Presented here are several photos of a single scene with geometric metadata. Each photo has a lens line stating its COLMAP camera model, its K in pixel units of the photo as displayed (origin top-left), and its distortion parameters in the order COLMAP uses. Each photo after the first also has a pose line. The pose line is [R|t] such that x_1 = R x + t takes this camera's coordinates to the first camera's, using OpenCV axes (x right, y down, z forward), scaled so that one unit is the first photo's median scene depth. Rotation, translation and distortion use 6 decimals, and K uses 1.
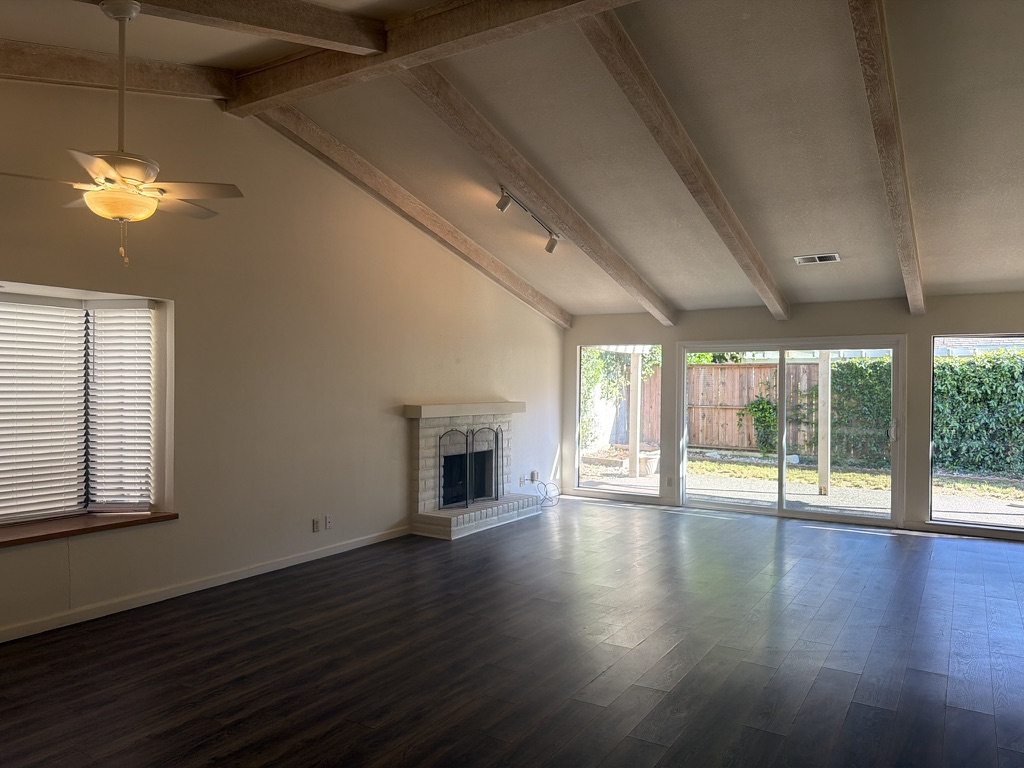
lens RADIAL K [[719.5, 0, 507.1], [0, 719.5, 382.5], [0, 0, 1]] dist [0.045140, -0.033689]
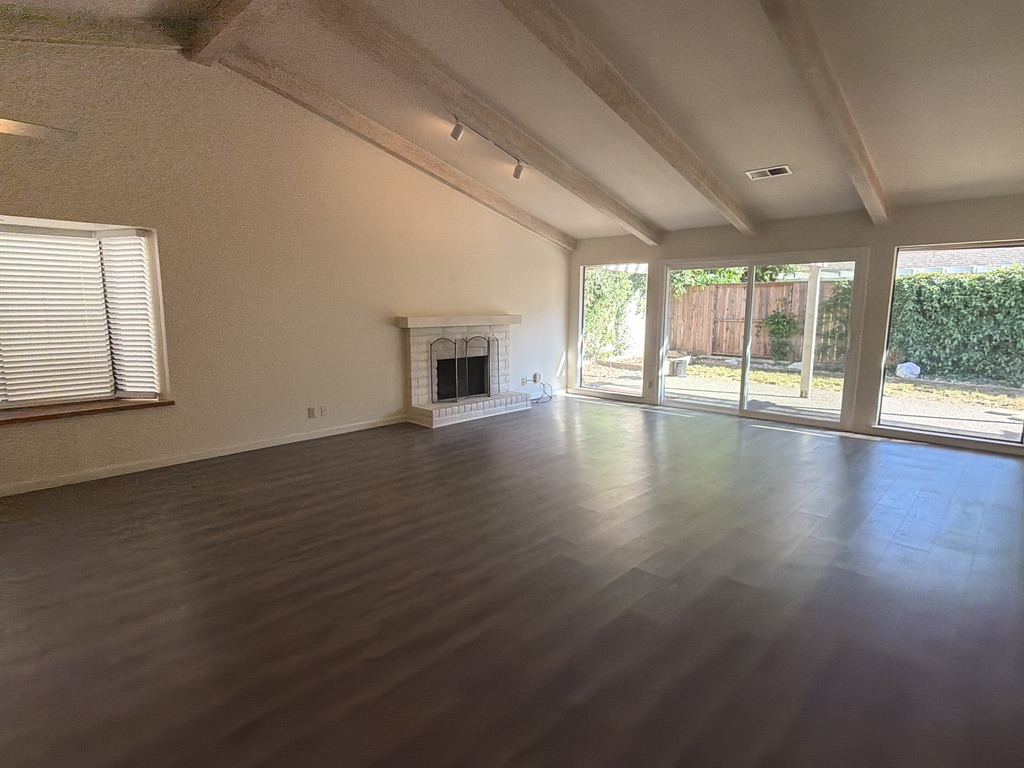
lens RADIAL K [[544.7, 0, 512.6], [0, 544.7, 385.6], [0, 0, 1]] dist [-0.003300, 0.002852]
pose [[0.980901, 0.022513, -0.193202, 0.204827], [0.006455, 0.988965, 0.148011, 0.010332], [0.194402, -0.146431, 0.969931, 0.125475]]
